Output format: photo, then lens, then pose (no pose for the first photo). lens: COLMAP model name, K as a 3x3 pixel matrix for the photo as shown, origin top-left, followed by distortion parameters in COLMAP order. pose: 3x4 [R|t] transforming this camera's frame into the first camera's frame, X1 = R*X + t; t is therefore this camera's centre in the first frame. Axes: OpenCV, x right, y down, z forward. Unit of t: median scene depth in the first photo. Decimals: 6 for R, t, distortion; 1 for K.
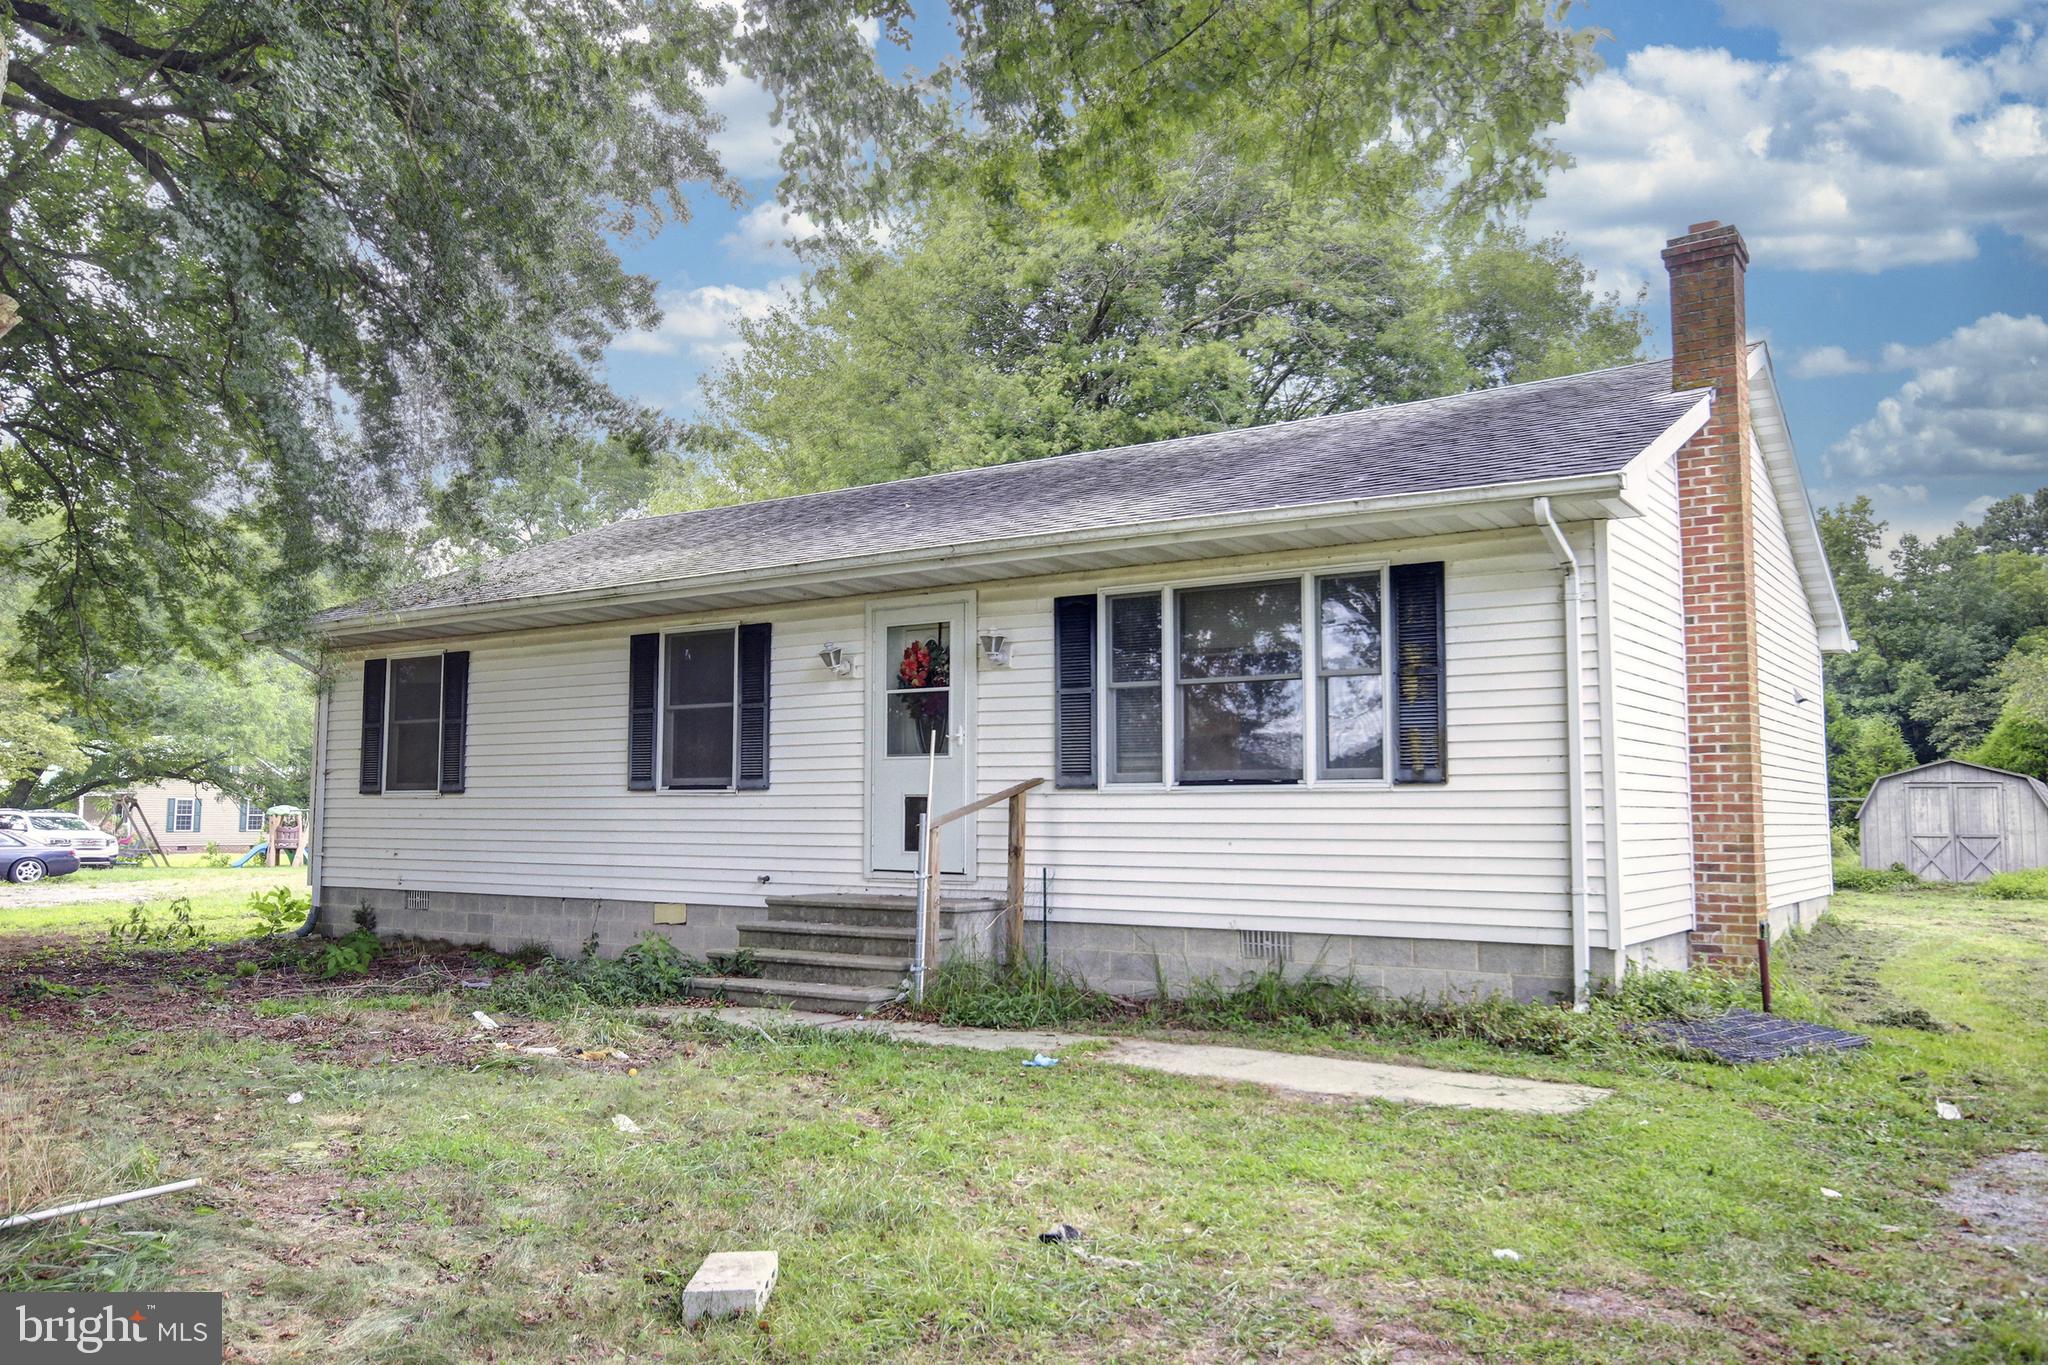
lens RADIAL K [[1518.2, 0, 1024.0], [0, 1518.2, 682.5], [0, 0, 1]] dist [0.004736, -0.000693]
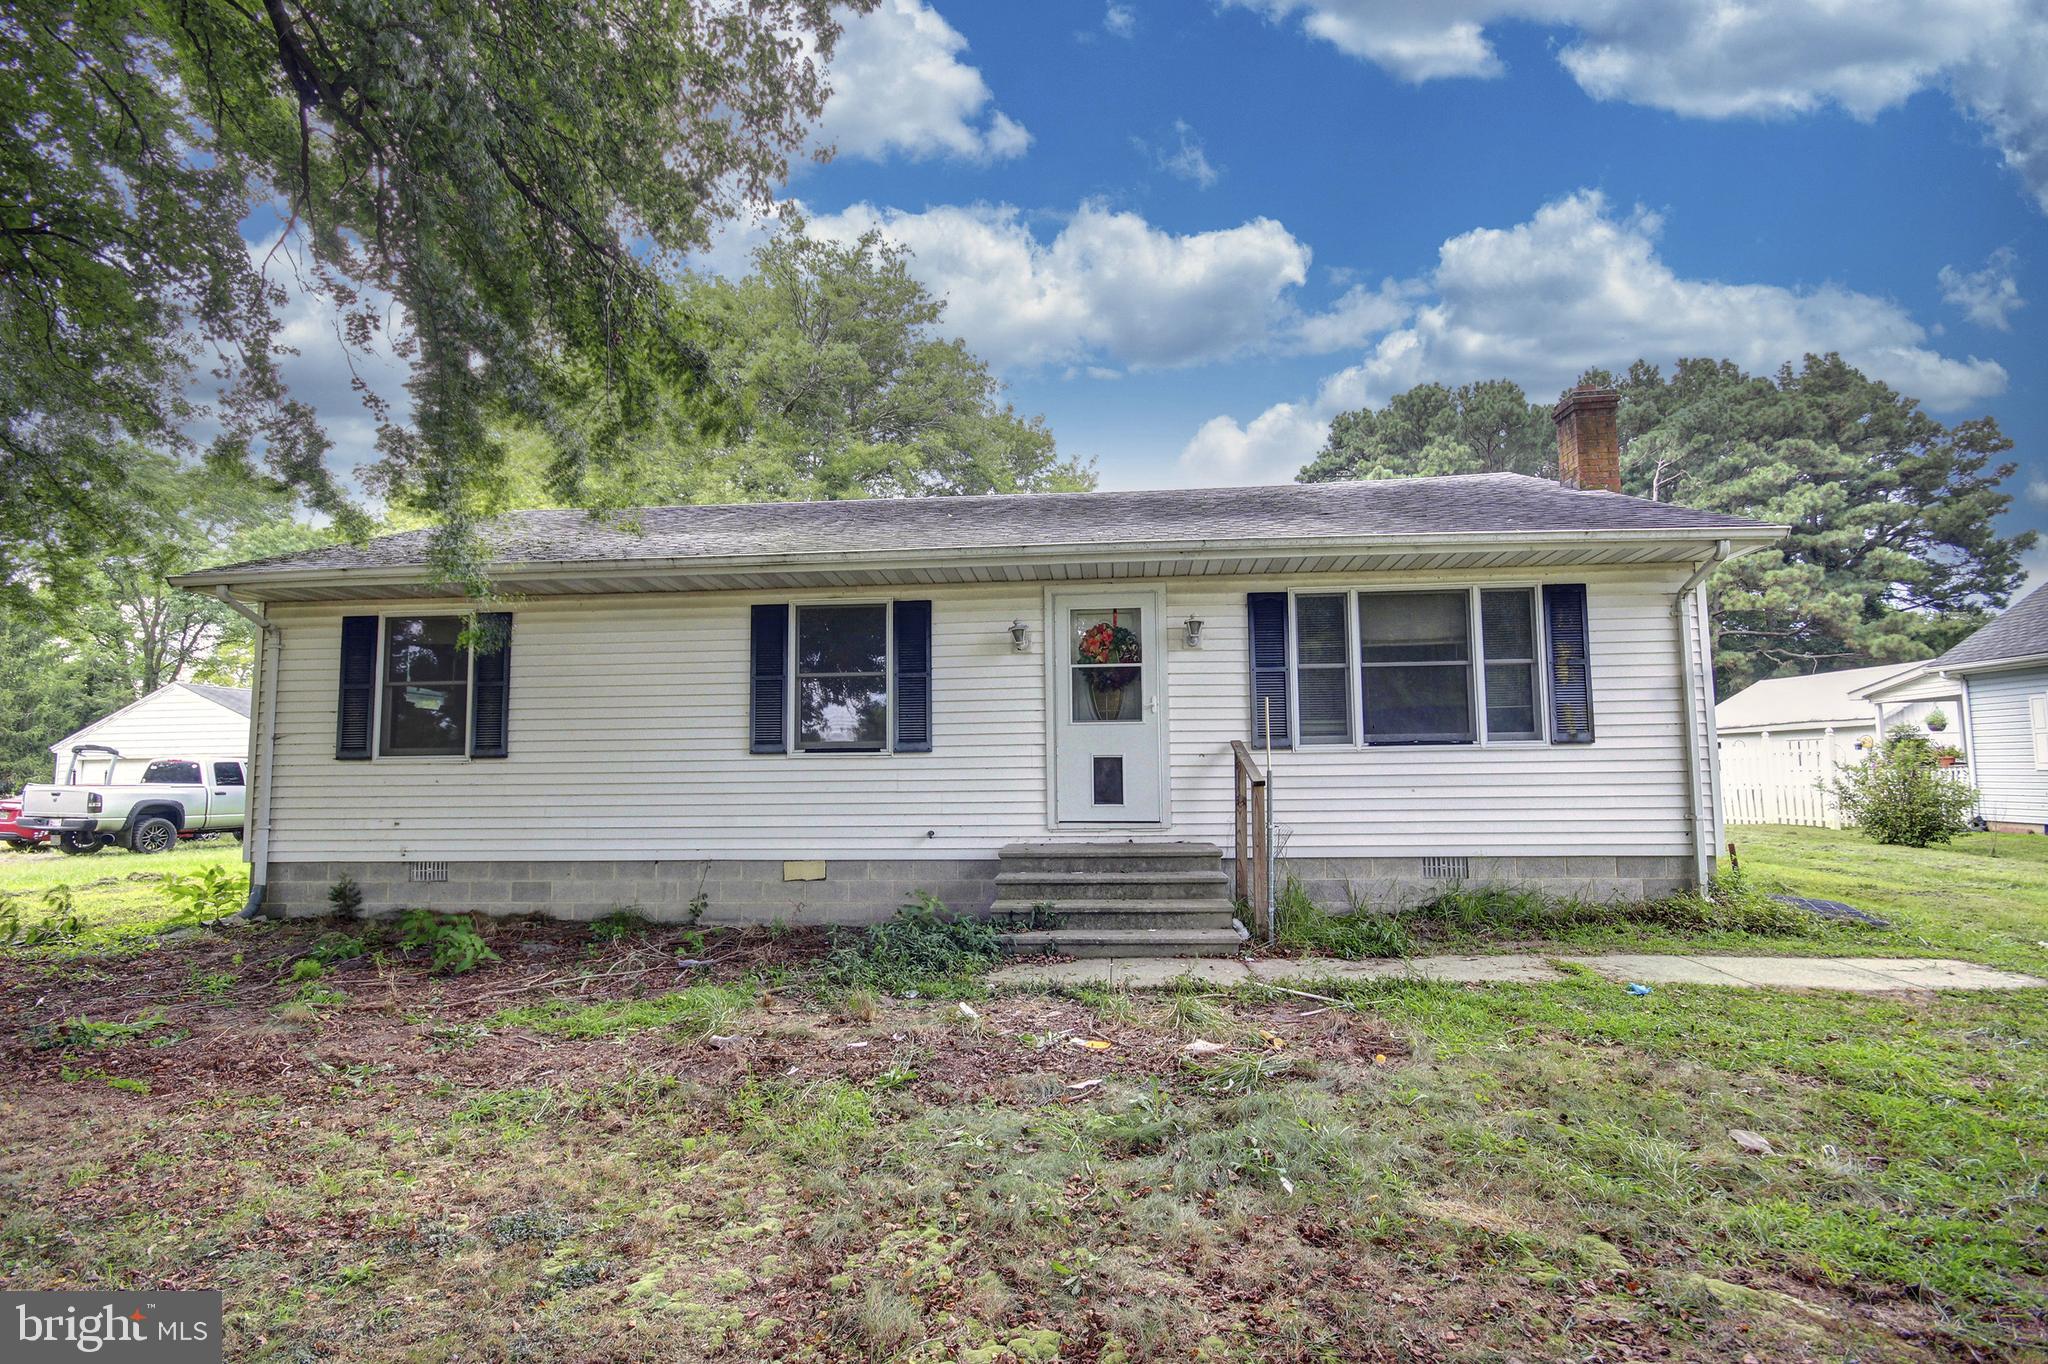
lens RADIAL K [[958.6, 0, 1023.6], [0, 958.6, 692.2], [0, 0, 1]] dist [0.001866, 0.000601]
pose [[0.873807, 0.021604, 0.485792, -0.486098], [-0.027400, 0.999613, 0.004830, 0.023973], [-0.485500, -0.017531, 0.874061, 0.393727]]
